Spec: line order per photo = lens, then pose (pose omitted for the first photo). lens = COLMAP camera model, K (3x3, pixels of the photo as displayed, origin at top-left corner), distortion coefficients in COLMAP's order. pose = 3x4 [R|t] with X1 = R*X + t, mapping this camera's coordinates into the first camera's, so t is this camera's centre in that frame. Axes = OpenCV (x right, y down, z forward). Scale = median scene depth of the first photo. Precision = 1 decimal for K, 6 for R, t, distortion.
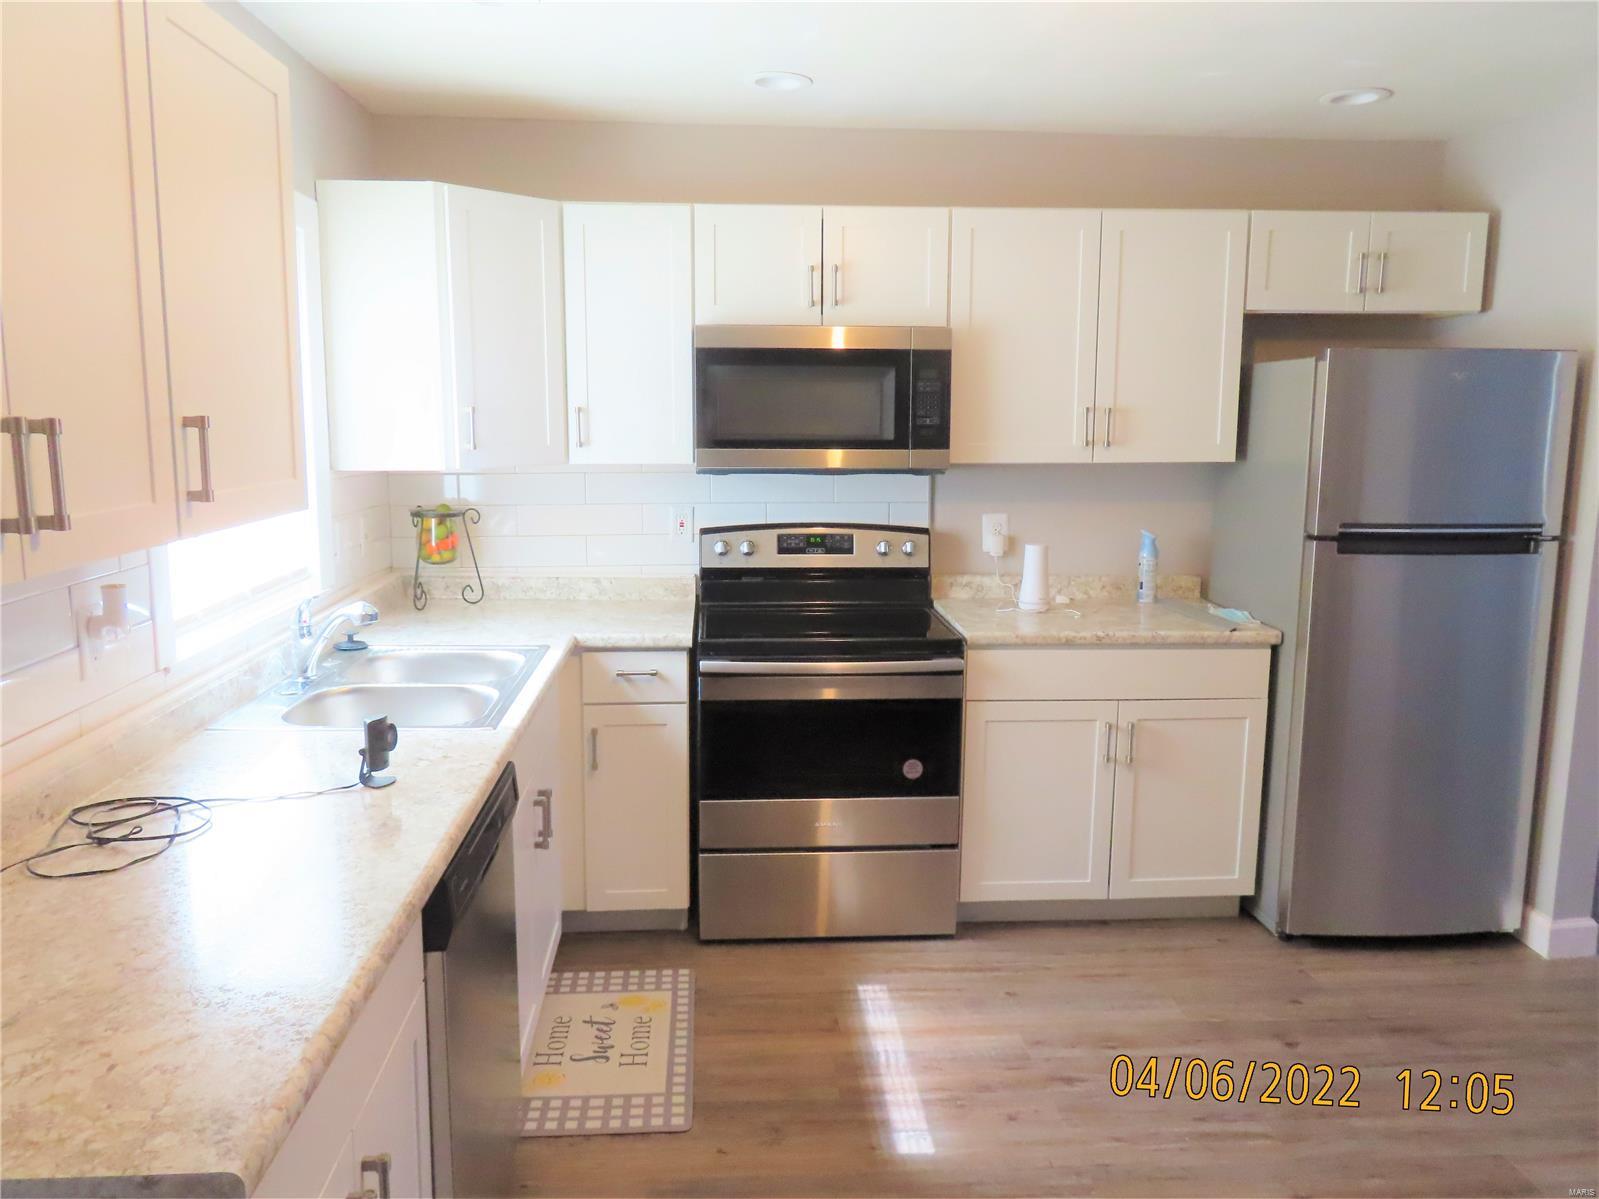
lens RADIAL K [[1181.7, 0, 806.9], [0, 1181.7, 598.8], [0, 0, 1]] dist [-0.014165, 0.002977]
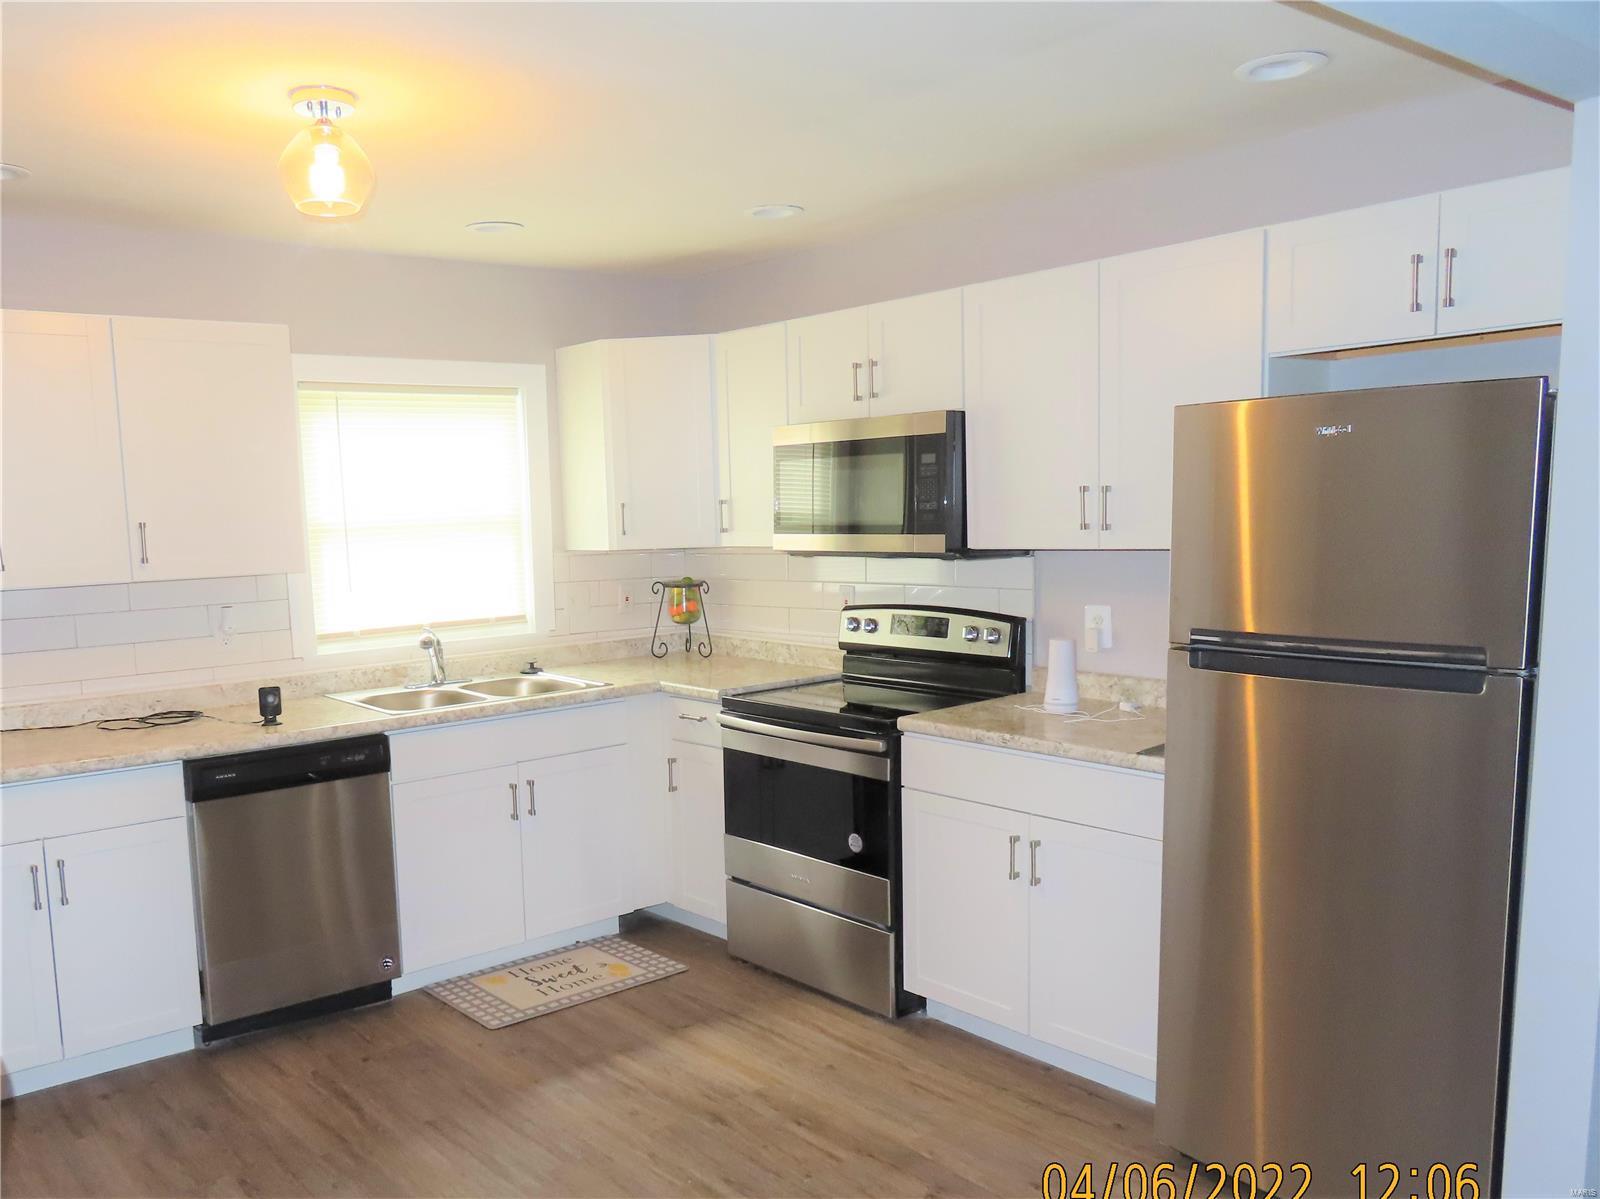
lens RADIAL K [[1281.0, 0, 664.5], [0, 1281.0, 684.0], [0, 0, 1]] dist [-0.001853, 0.000702]
pose [[0.565651, 0.095286, -0.819121, 0.893622], [-0.097098, 0.994088, 0.048588, -0.032419], [0.818908, 0.052052, 0.571559, 0.211813]]
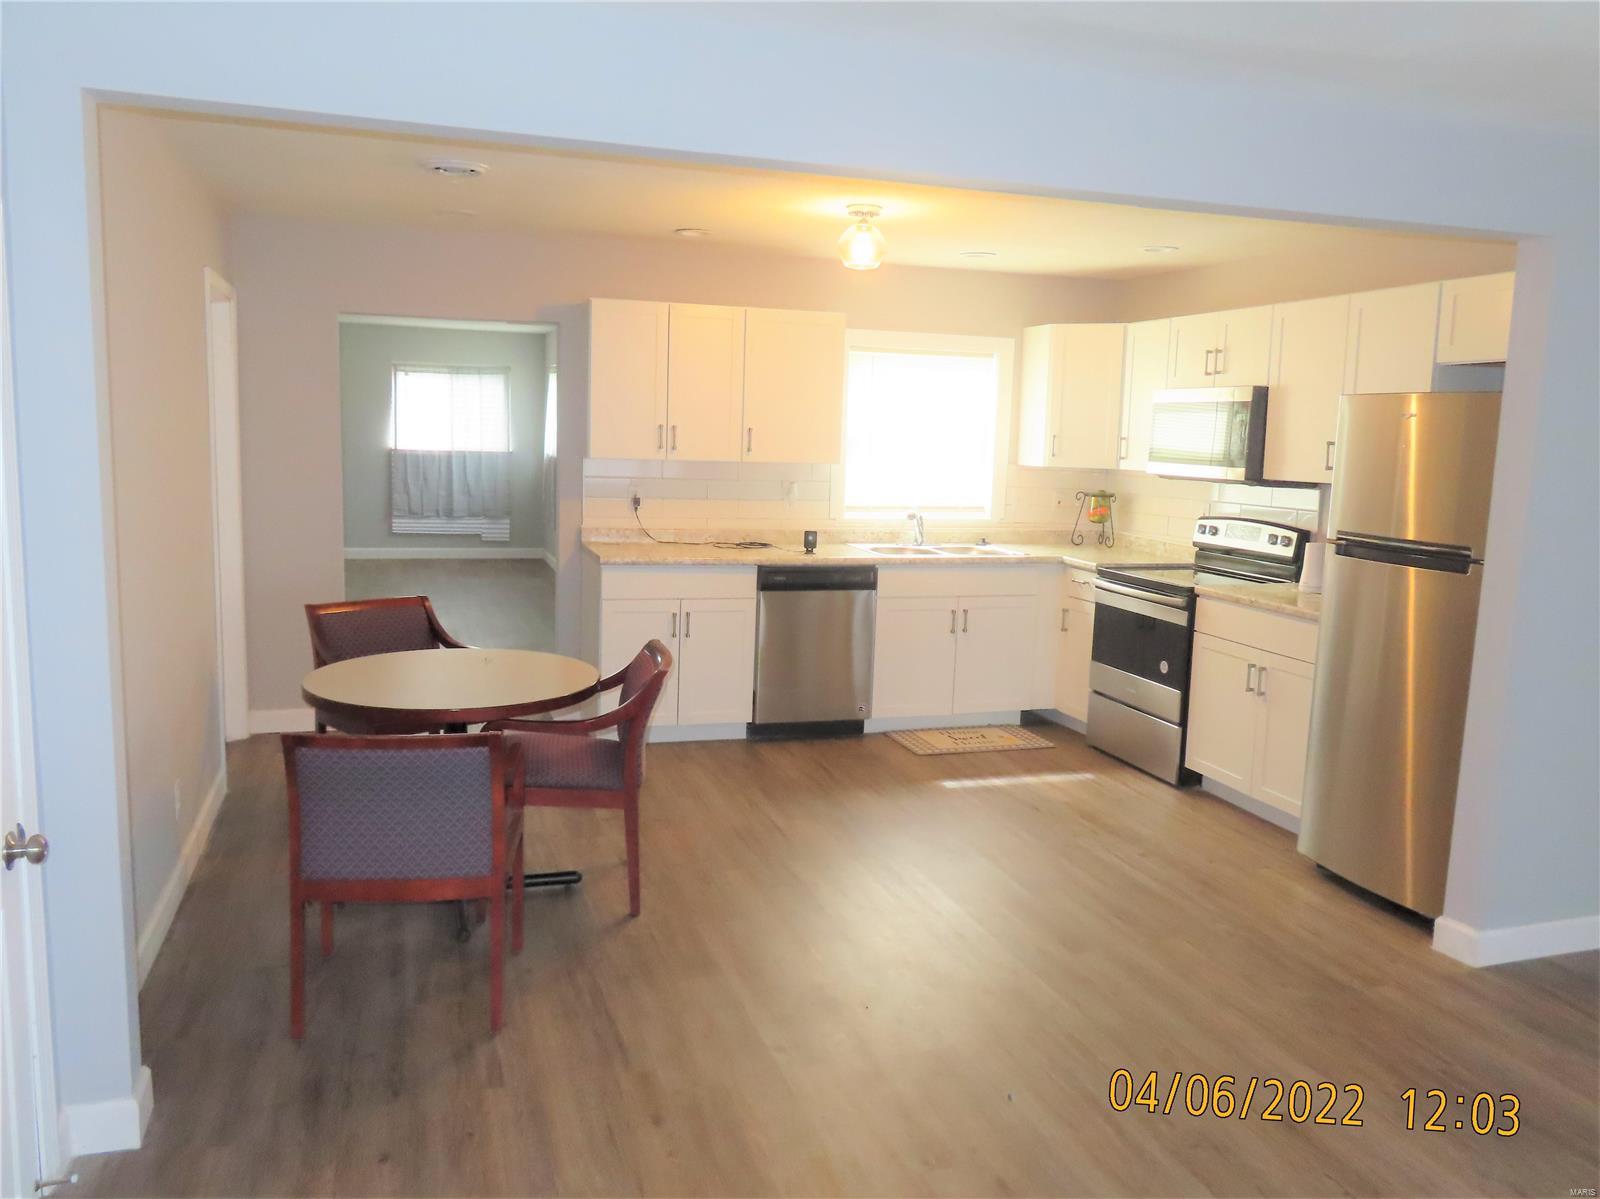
lens RADIAL K [[1182.4, 0, 807.4], [0, 1182.4, 598.8], [0, 0, 1]] dist [-0.014165, 0.002977]
pose [[0.262716, 0.142166, -0.954342, 1.435232], [-0.182589, 0.978540, 0.095507, -0.007973], [0.947439, 0.149161, 0.283036, 0.092486]]
